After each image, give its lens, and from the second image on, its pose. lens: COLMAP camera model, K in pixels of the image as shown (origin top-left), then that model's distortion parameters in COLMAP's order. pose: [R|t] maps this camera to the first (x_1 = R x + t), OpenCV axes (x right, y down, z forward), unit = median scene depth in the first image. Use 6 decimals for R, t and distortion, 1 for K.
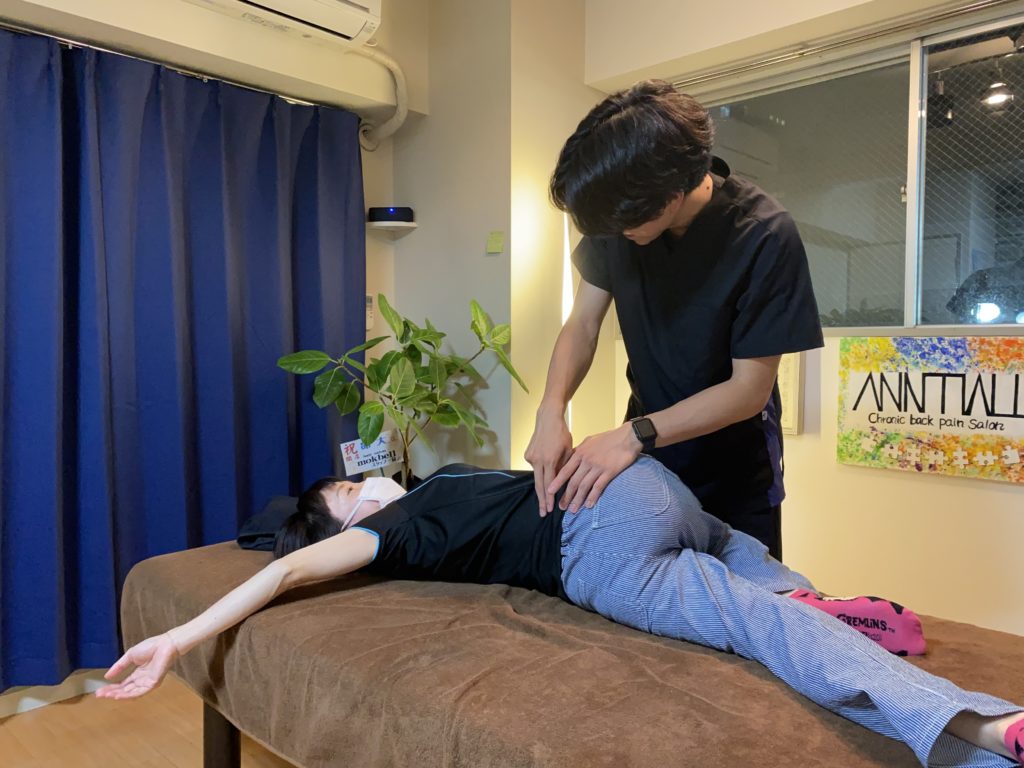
lens RADIAL K [[796.5, 0, 504.5], [0, 796.5, 382.0], [0, 0, 1]] dist [0.052366, -0.019768]
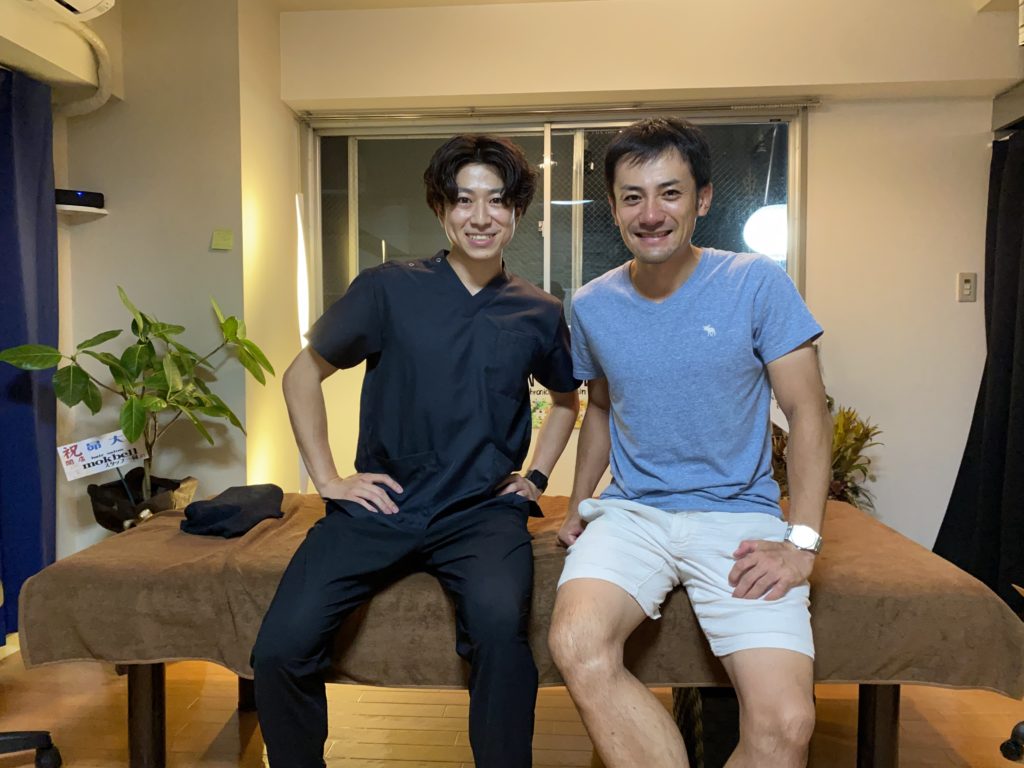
lens RADIAL K [[796.5, 0, 510.3], [0, 796.5, 380.5], [0, 0, 1]] dist [0.052366, -0.019768]
pose [[0.786564, -0.034350, 0.616552, -0.375033], [0.035329, 0.999319, 0.010604, 0.010005], [-0.616497, 0.013441, 0.787242, -0.048368]]
